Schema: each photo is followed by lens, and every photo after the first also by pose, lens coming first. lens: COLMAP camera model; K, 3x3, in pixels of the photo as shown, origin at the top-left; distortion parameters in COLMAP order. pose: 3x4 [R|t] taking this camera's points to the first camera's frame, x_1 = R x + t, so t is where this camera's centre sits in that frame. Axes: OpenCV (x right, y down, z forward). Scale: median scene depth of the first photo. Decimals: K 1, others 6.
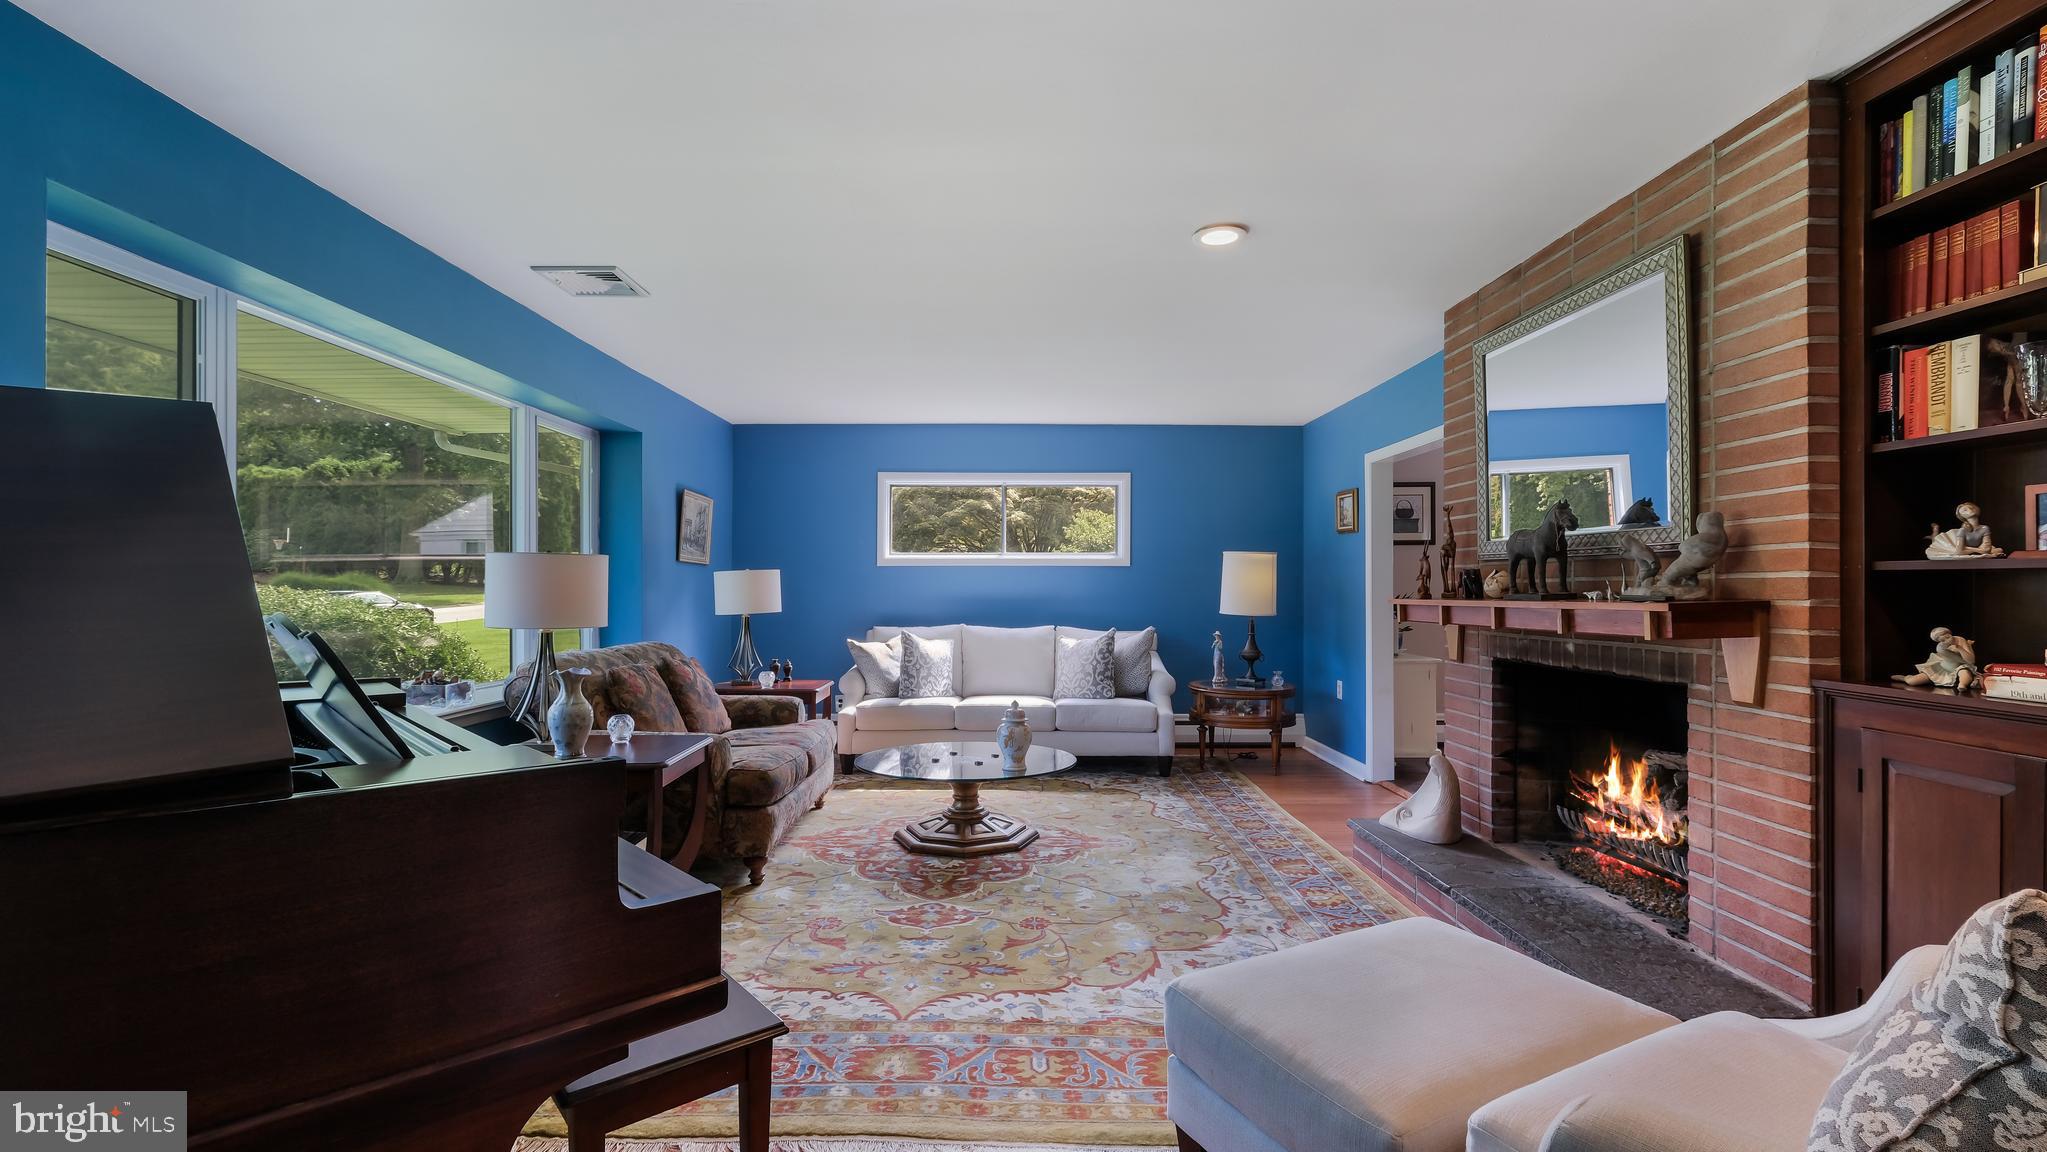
lens RADIAL K [[899.3, 0, 1017.3], [0, 899.3, 581.5], [0, 0, 1]] dist [0.004168, 0.000682]
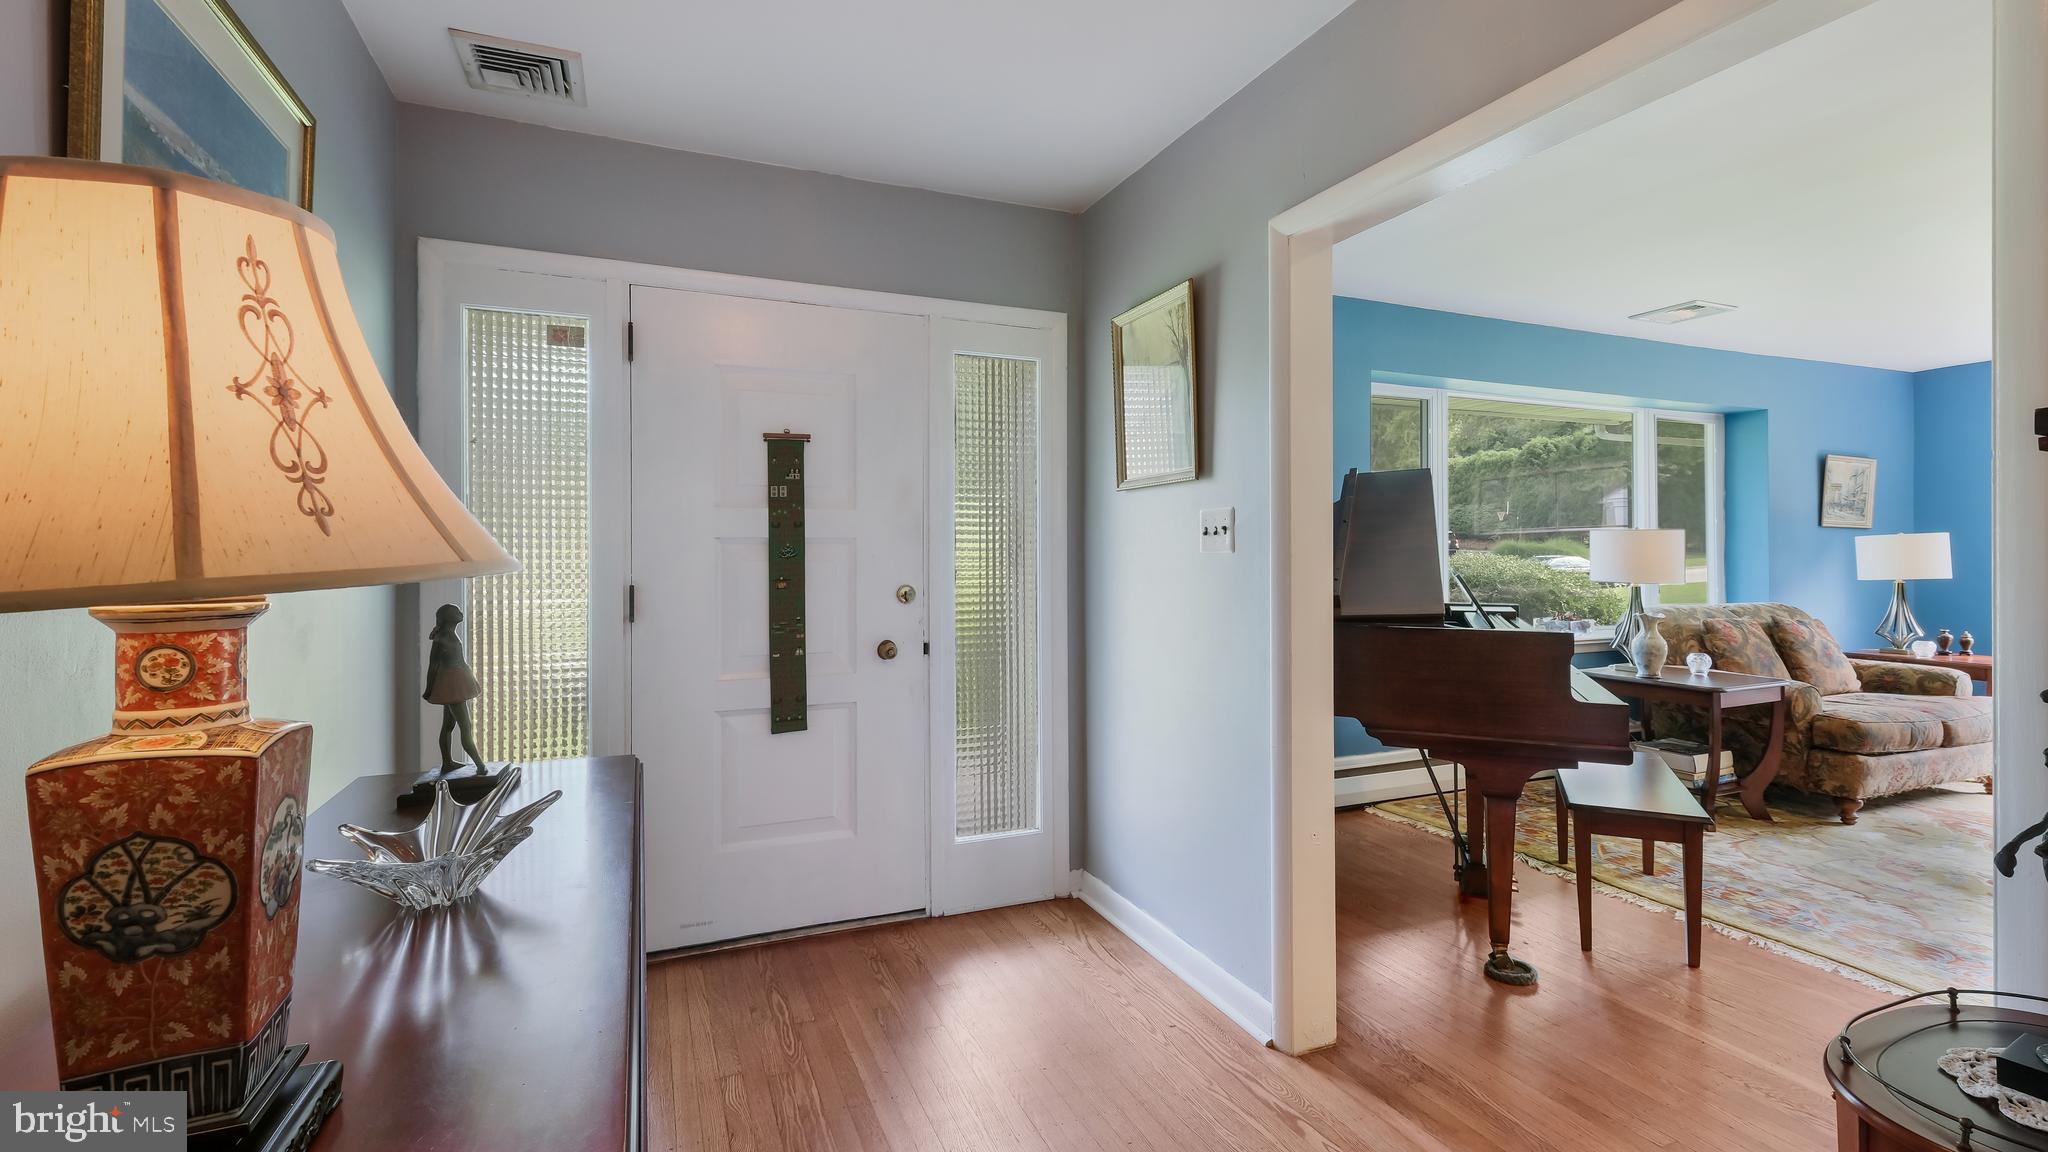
lens RADIAL K [[903.1, 0, 1014.0], [0, 903.1, 549.9], [0, 0, 1]] dist [0.000888, 0.000657]
pose [[0.377697, -0.007648, -0.925898, 0.295088], [0.011307, 0.999929, -0.003647, -0.003775], [0.925860, -0.009092, 0.377756, -0.297979]]
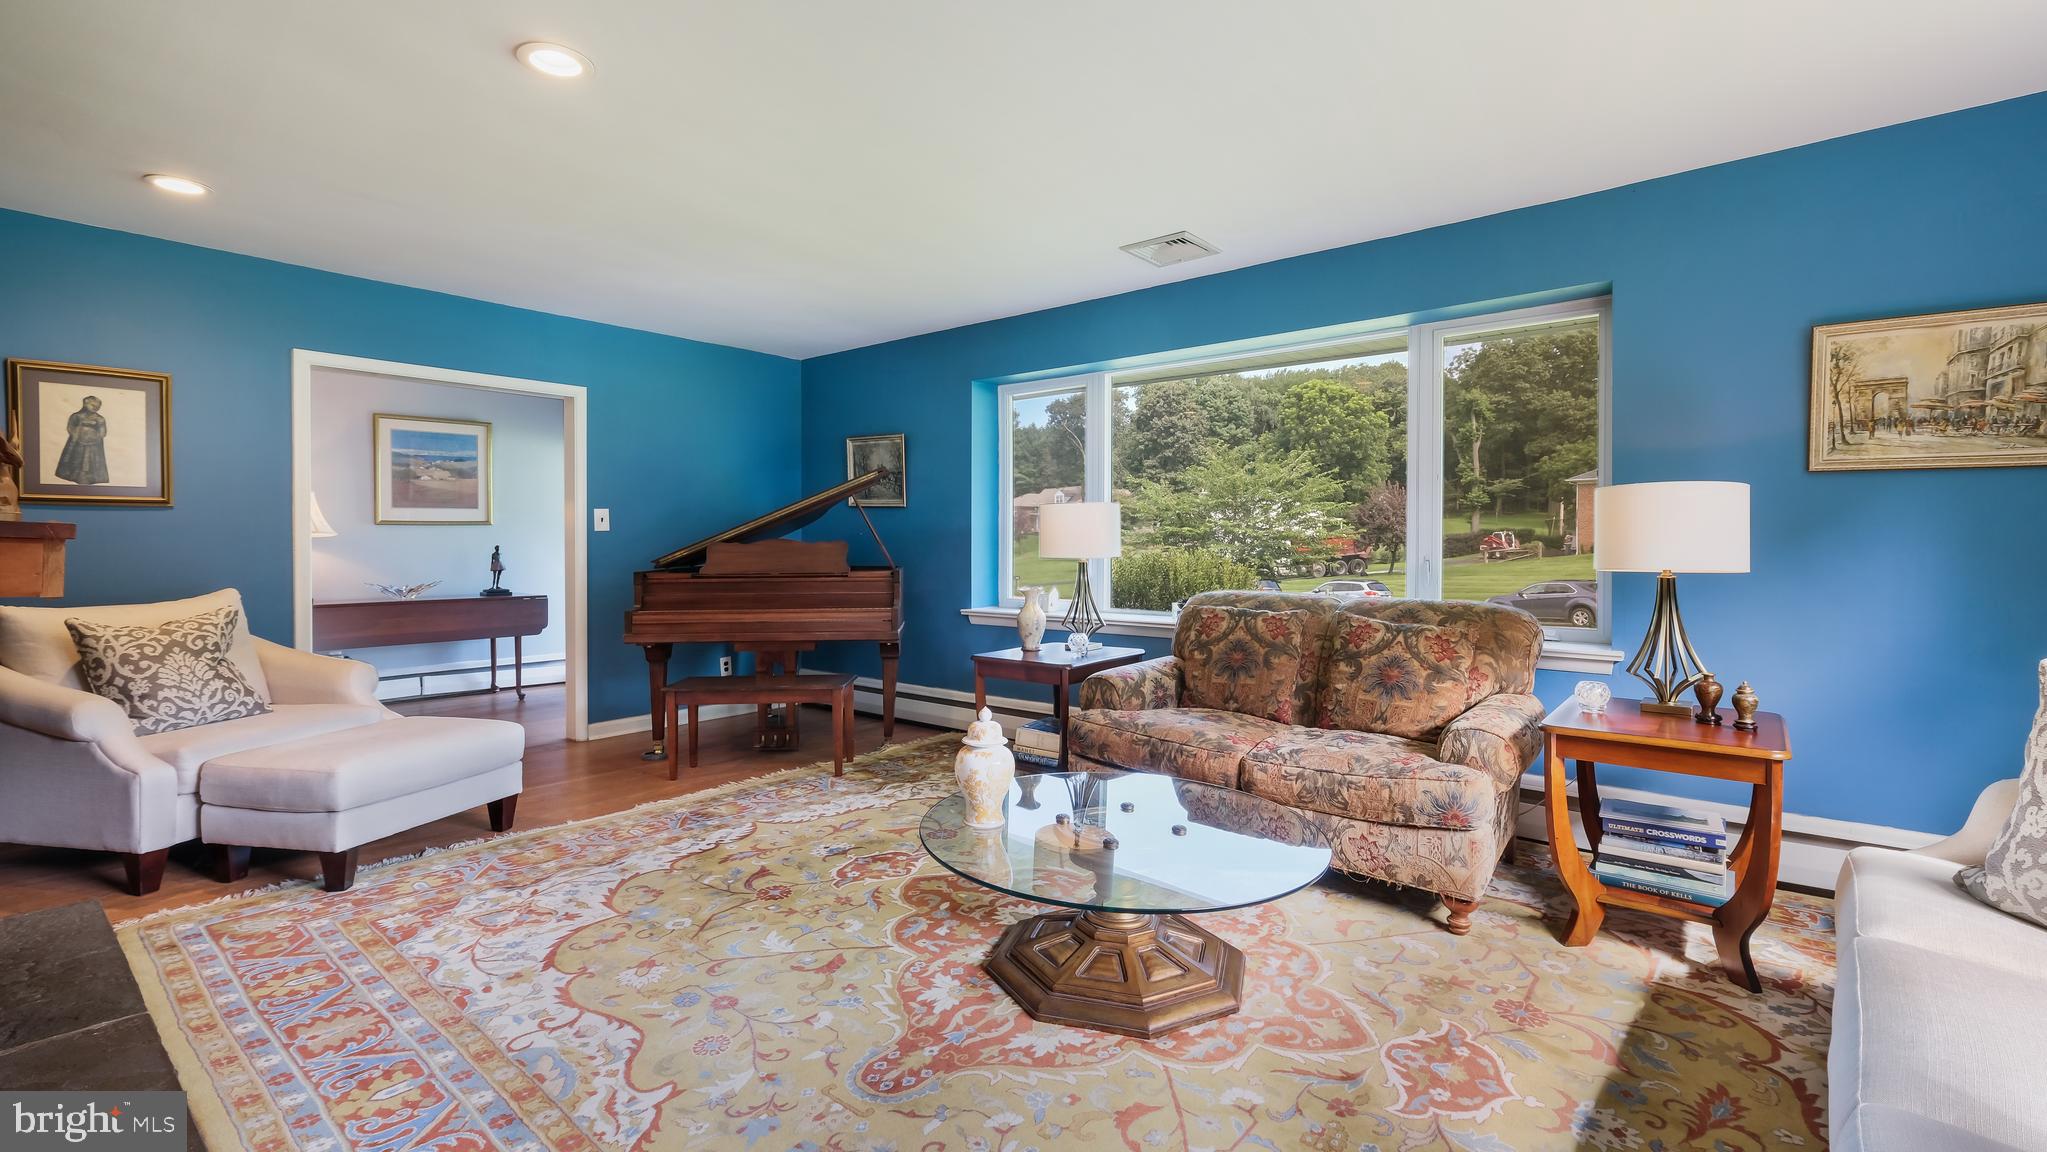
lens RADIAL K [[902.7, 0, 1013.5], [0, 902.7, 549.9], [0, 0, 1]] dist [0.000888, 0.000657]
pose [[-0.656134, 0.002460, -0.754640, 0.407439], [0.003156, 0.999995, 0.000515, 0.028463], [0.754638, -0.002043, -0.656138, 1.332106]]
